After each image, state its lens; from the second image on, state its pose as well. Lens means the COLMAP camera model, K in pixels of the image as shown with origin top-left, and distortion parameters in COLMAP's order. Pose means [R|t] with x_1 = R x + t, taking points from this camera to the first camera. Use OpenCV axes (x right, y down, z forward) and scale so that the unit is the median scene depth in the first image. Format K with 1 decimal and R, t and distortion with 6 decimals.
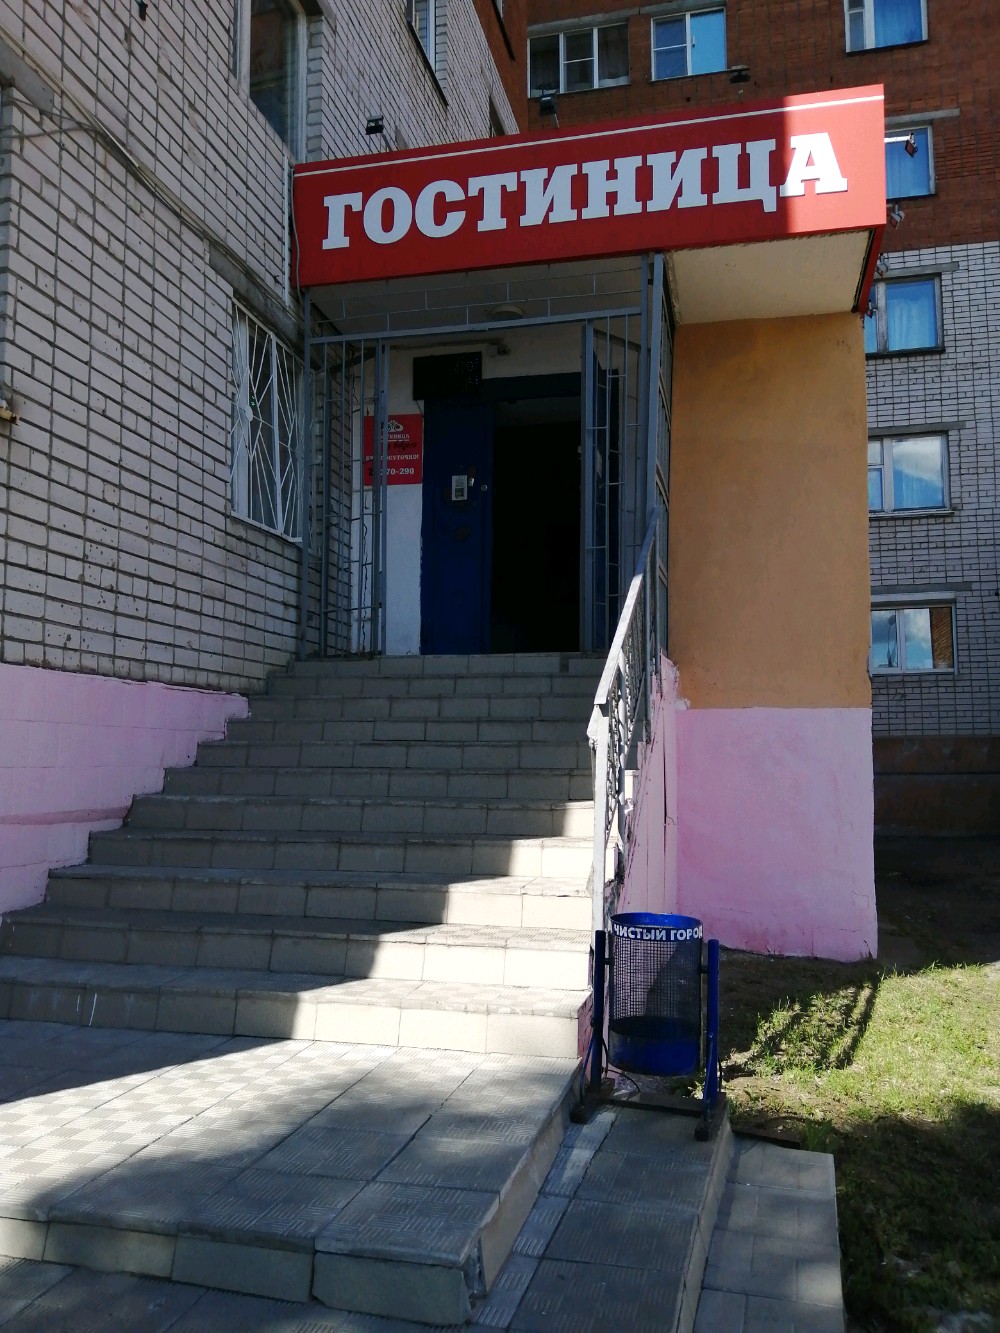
lens RADIAL K [[1069.4, 0, 500.8], [0, 1069.4, 645.9], [0, 0, 1]] dist [0.113977, -0.139473]
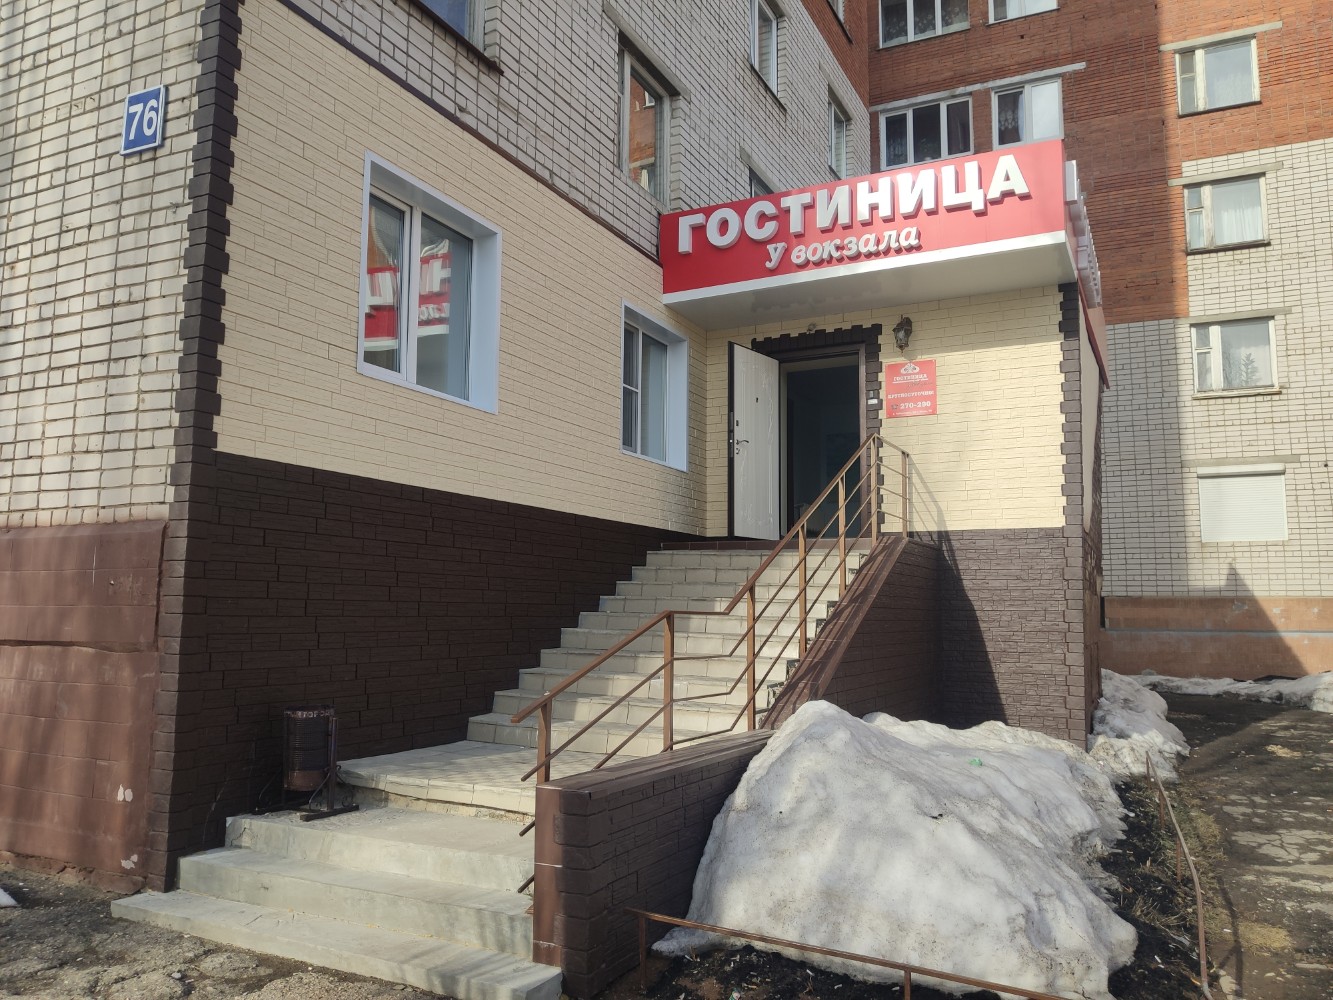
lens RADIAL K [[1007.1, 0, 666.5], [0, 1007.1, 500.0], [0, 0, 1]] dist [0.050410, -0.067691]
pose [[0.973772, -0.005164, -0.227468, 0.049435], [0.004751, 0.999986, -0.002363, -0.014090], [0.227477, 0.001221, 0.973783, -0.126906]]
